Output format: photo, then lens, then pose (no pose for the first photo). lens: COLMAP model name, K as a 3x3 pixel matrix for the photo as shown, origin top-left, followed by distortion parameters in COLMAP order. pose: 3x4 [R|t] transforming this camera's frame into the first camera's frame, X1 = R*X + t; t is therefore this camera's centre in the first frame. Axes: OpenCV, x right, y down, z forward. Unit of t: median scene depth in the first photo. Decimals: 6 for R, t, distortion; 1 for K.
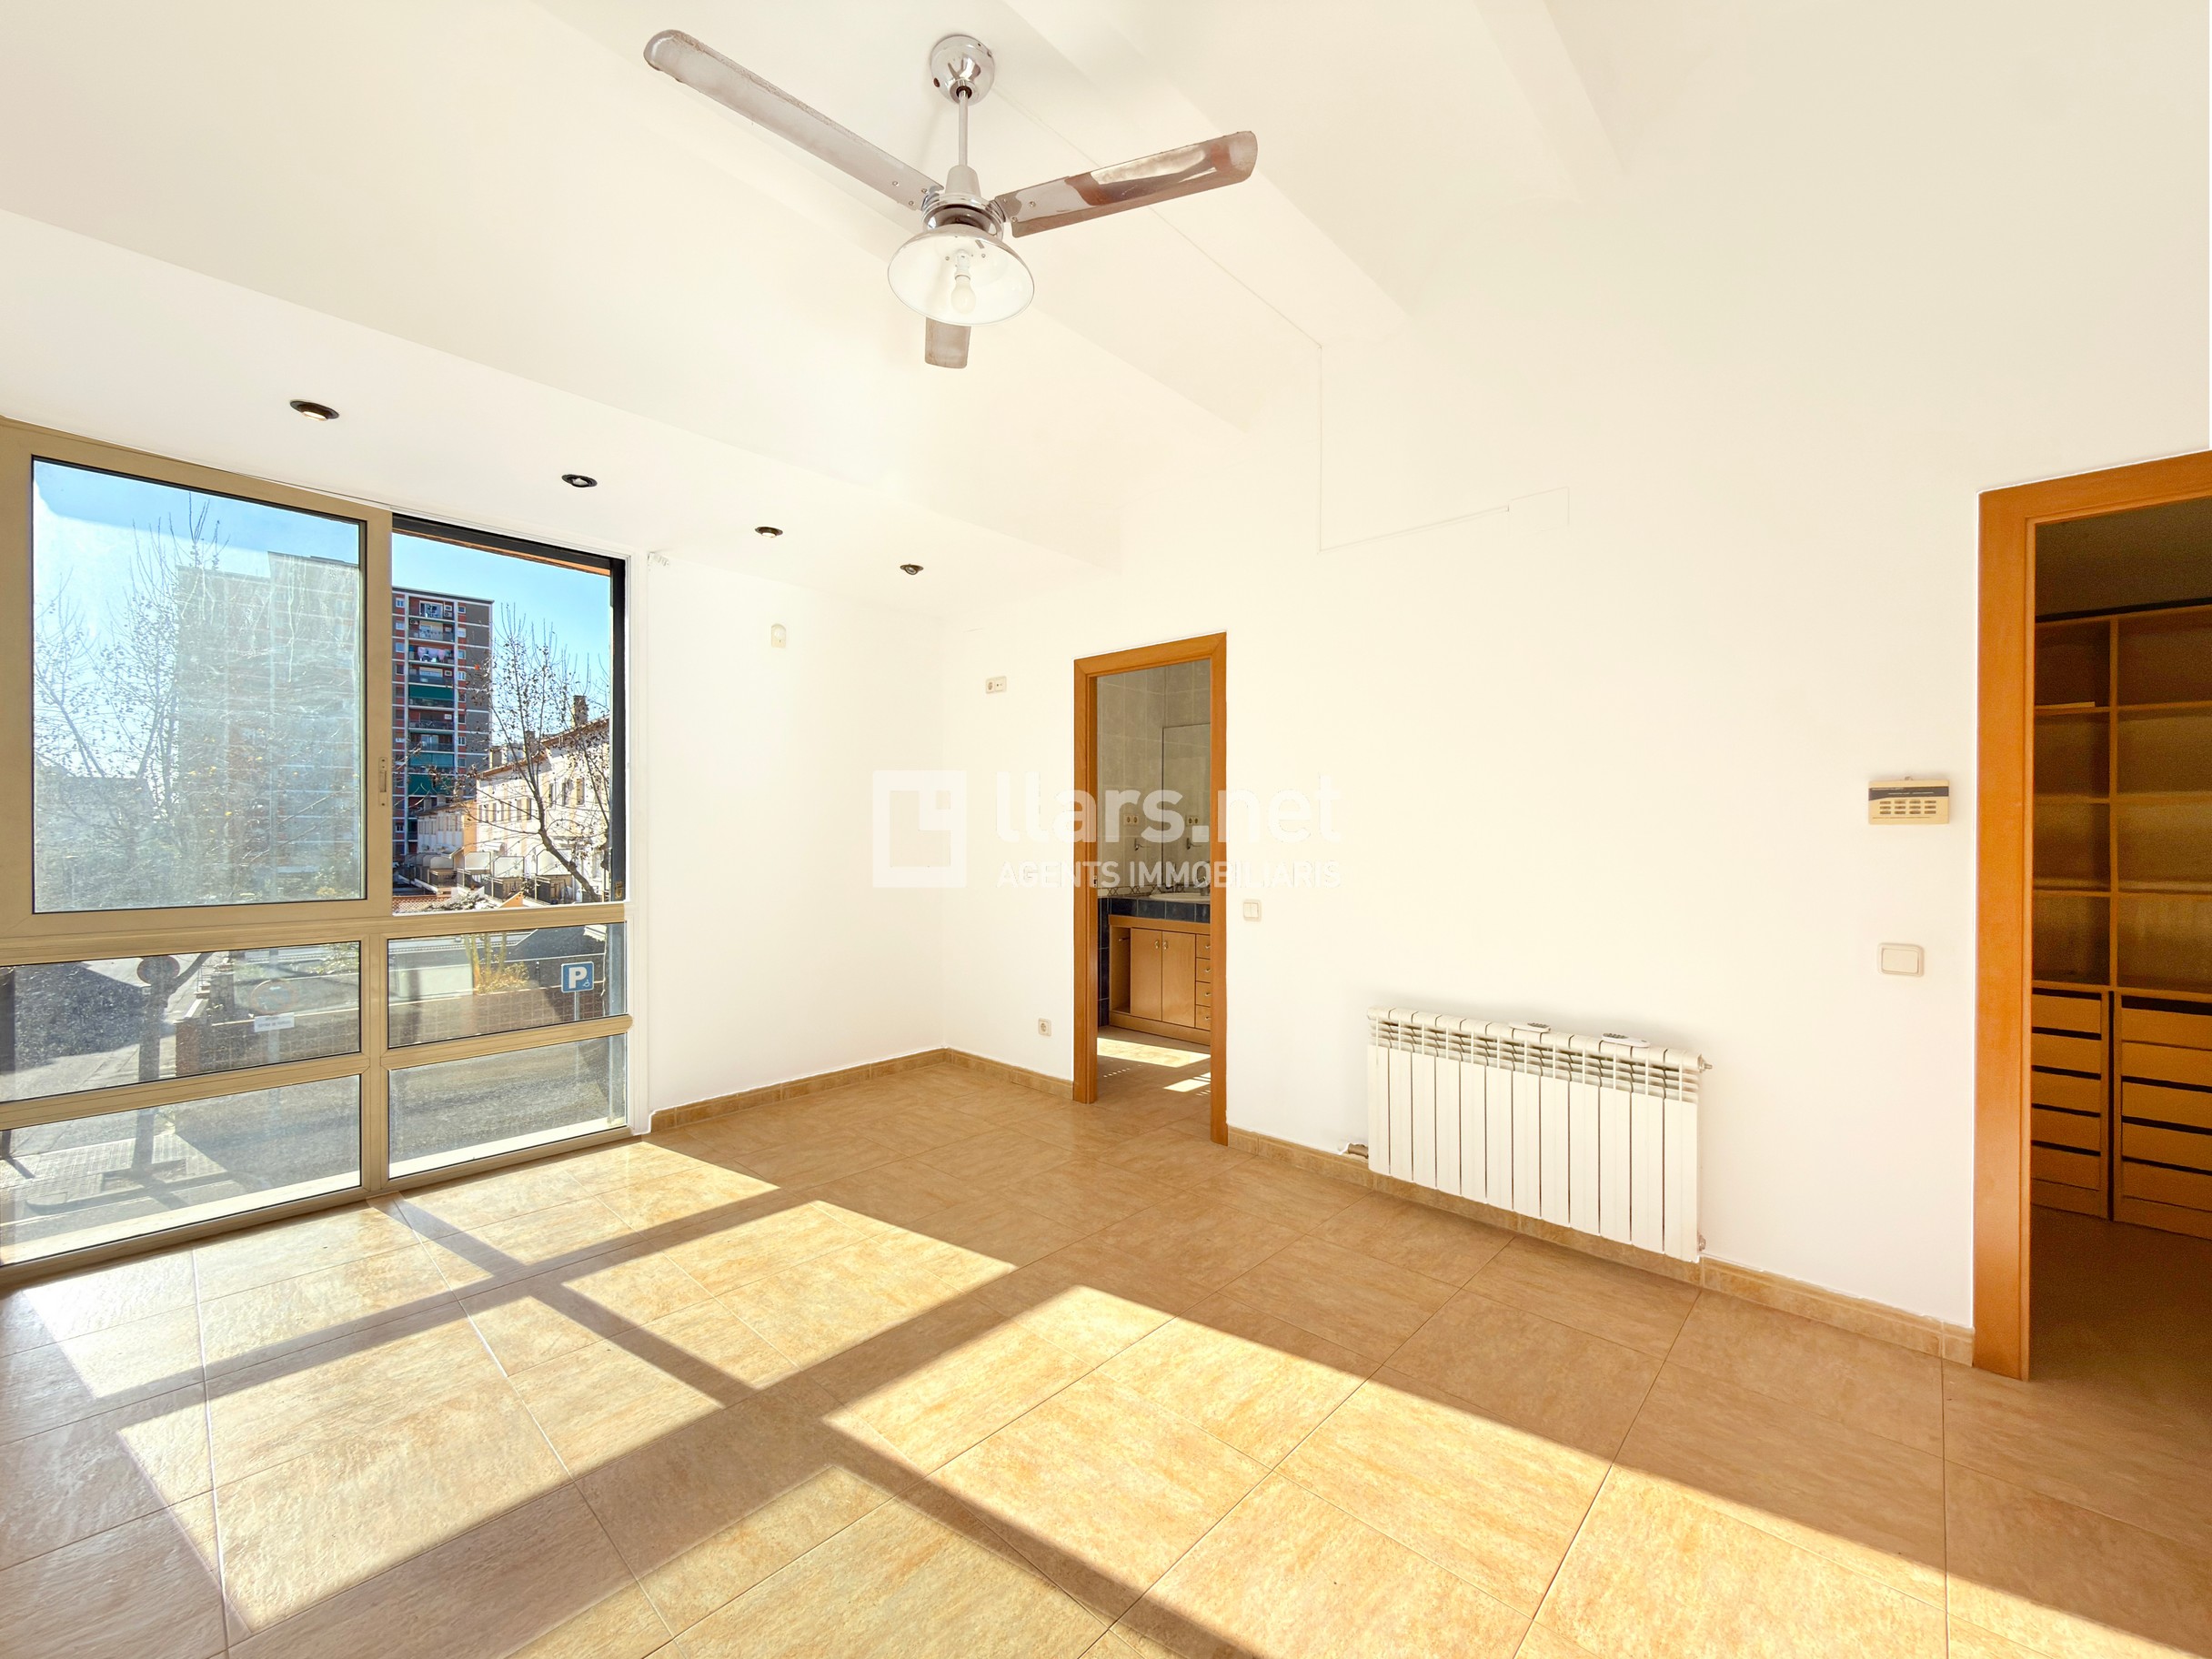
lens RADIAL K [[900.5, 0, 1110.1], [0, 900.5, 831.2], [0, 0, 1]] dist [0.000011, 0.000409]
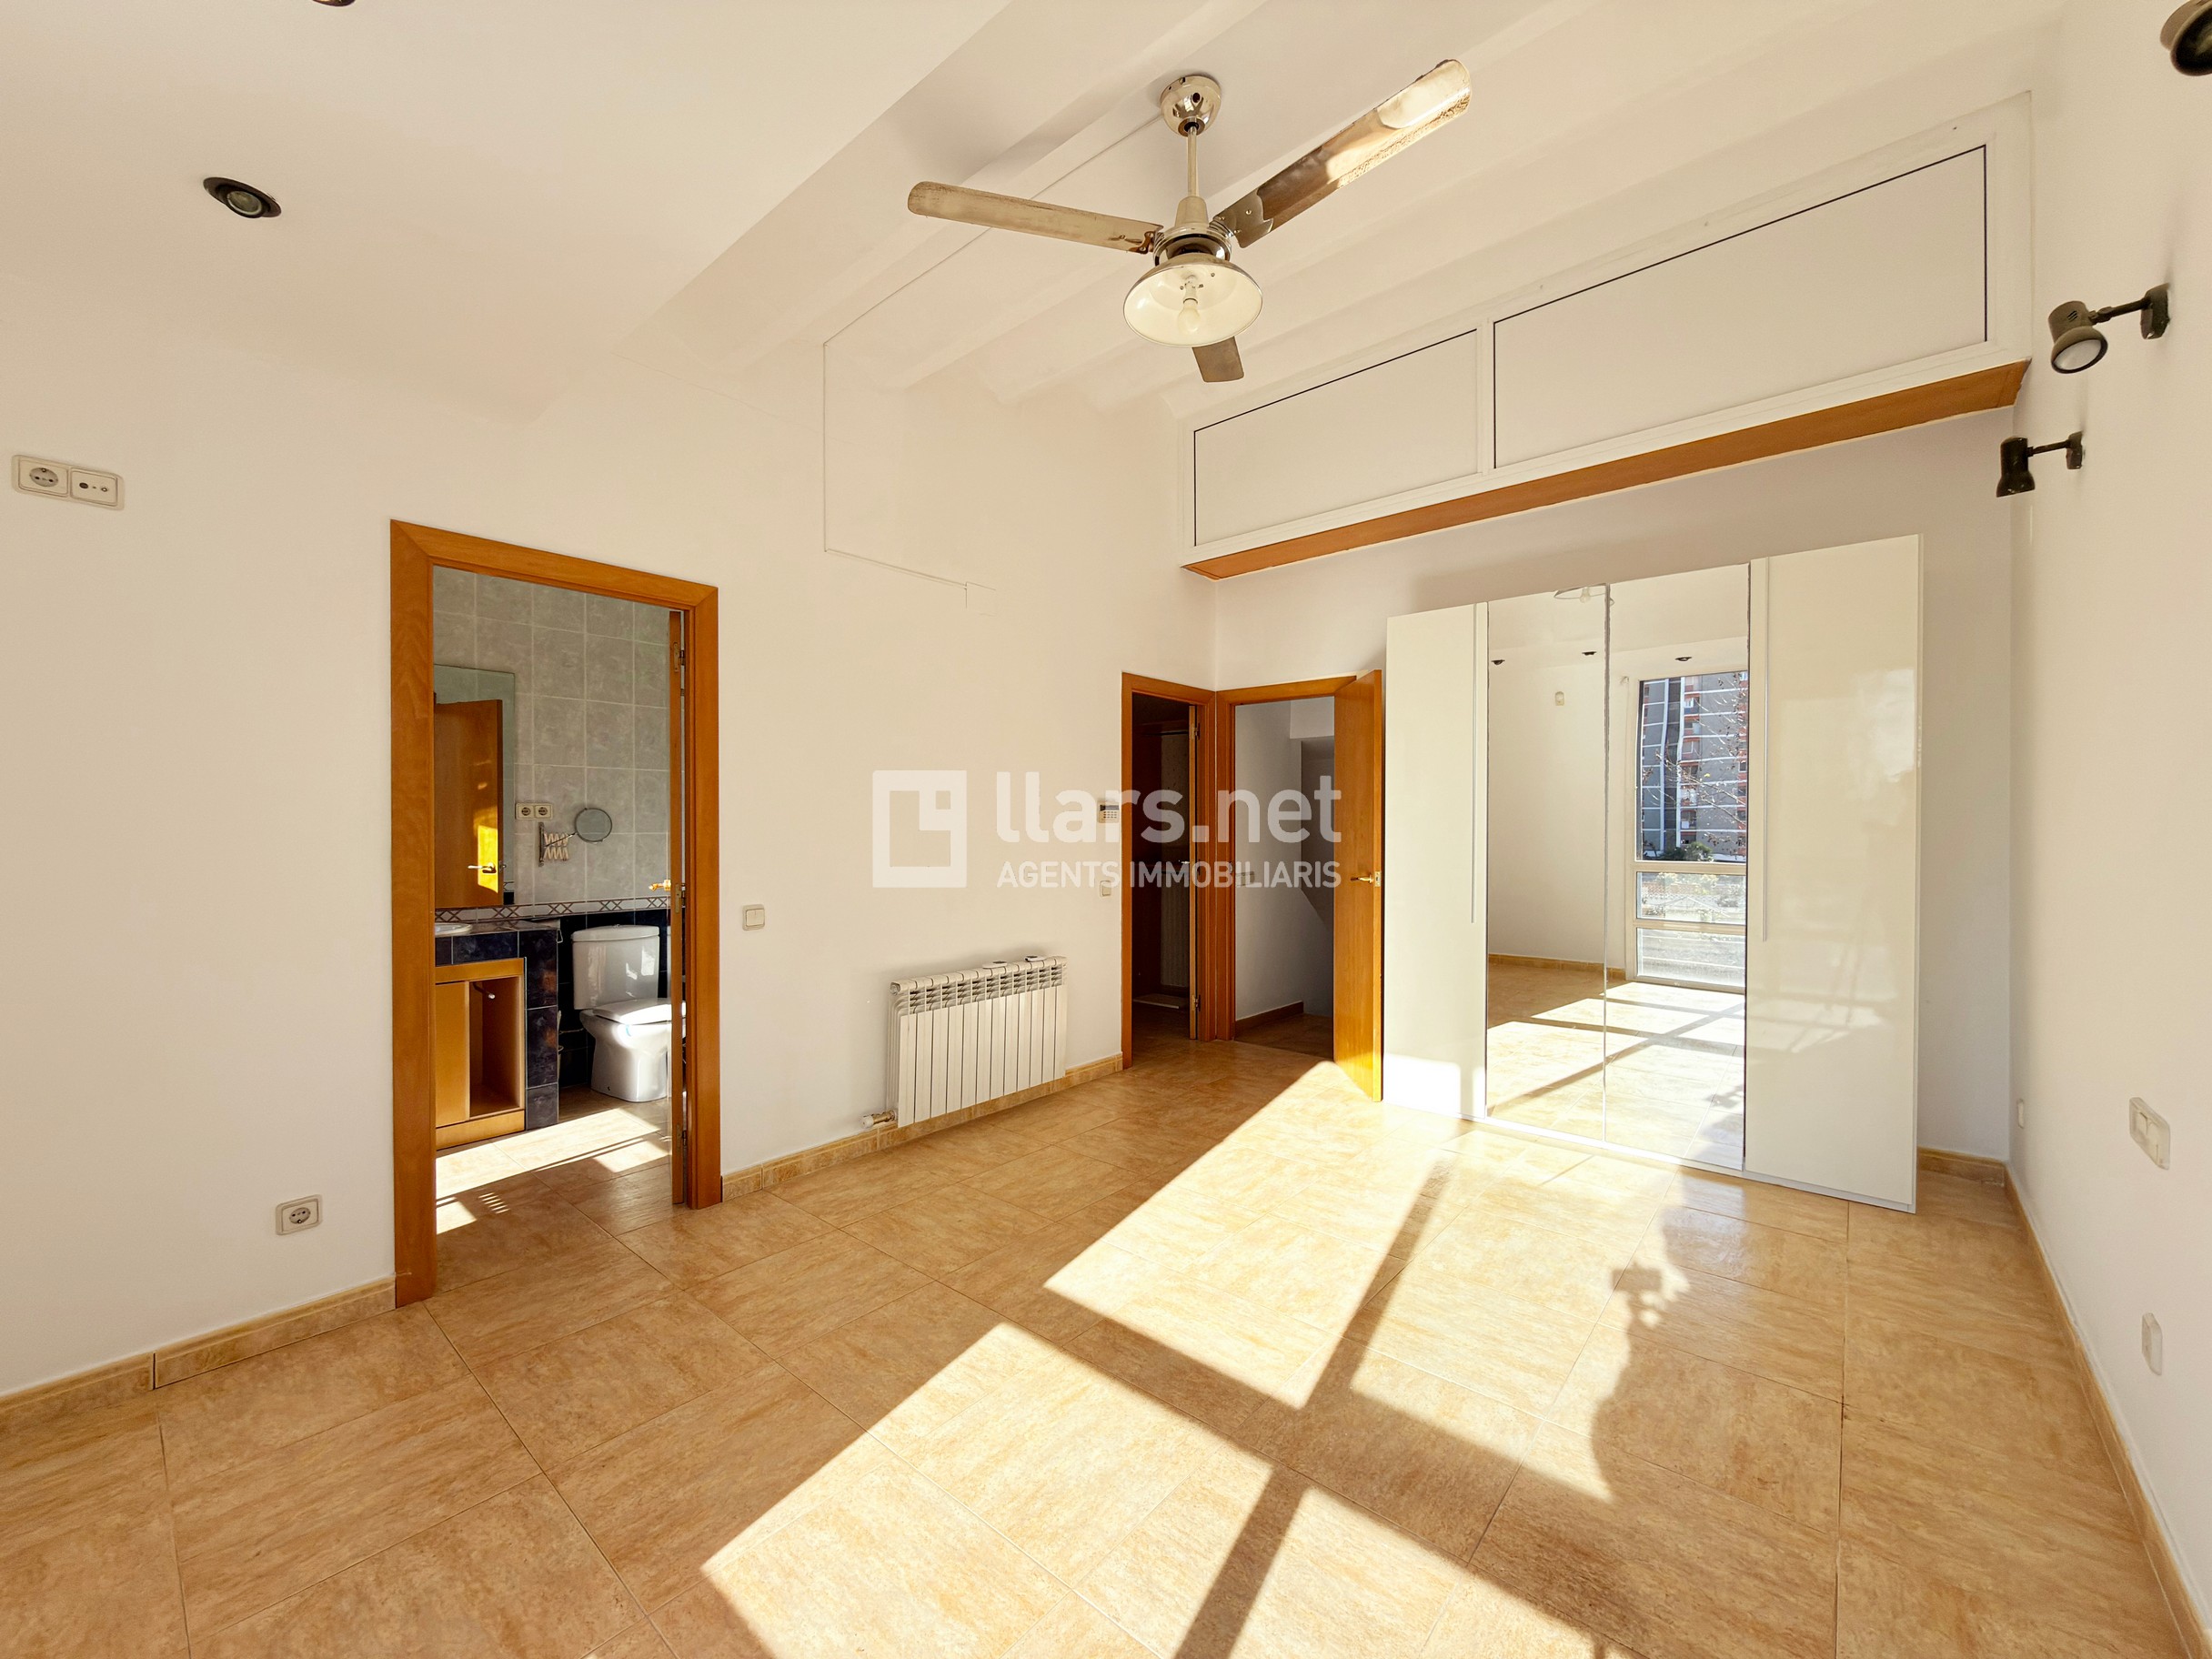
lens RADIAL K [[872.5, 0, 1103.8], [0, 872.5, 837.4], [0, 0, 1]] dist [-0.001234, -0.000194]
pose [[-0.041331, -0.012553, 0.999067, -0.888290], [0.003665, 0.999912, 0.012715, 0.000745], [-0.999139, 0.004187, -0.041282, 0.869069]]
